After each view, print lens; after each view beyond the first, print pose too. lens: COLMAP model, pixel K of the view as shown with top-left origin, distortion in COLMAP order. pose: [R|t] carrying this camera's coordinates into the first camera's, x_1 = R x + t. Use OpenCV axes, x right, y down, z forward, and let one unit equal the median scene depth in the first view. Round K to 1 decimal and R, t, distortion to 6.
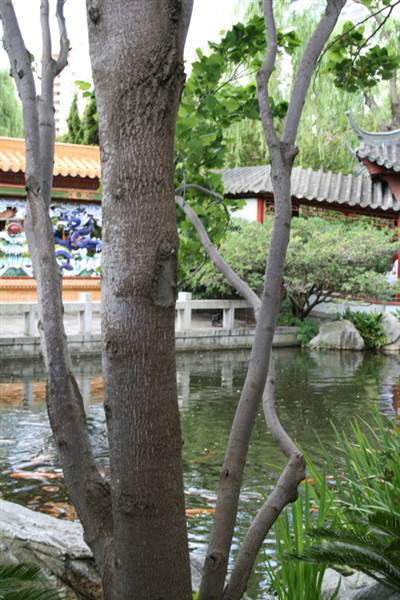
lens RADIAL K [[975.1, 0, 185.2], [0, 975.1, 302.3], [0, 0, 1]] dist [-0.050047, 0.505397]
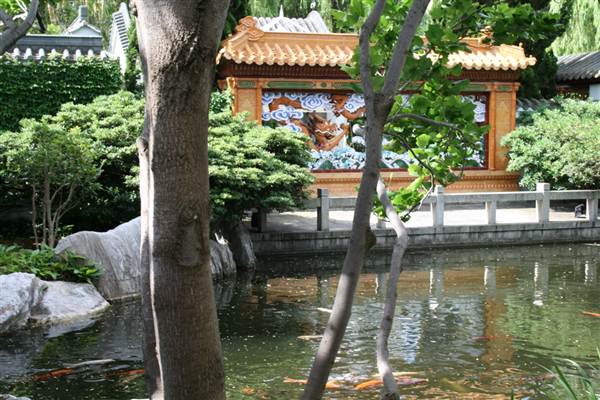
lens RADIAL K [[975.1, 0, 300.0], [0, 975.1, 200.0], [0, 0, 1]] dist [-0.050047, 0.505397]
pose [[0.953687, -0.004520, -0.300768, 0.202415], [0.010124, 0.999803, 0.017074, -0.041511], [0.300632, -0.019328, 0.953544, -0.016426]]
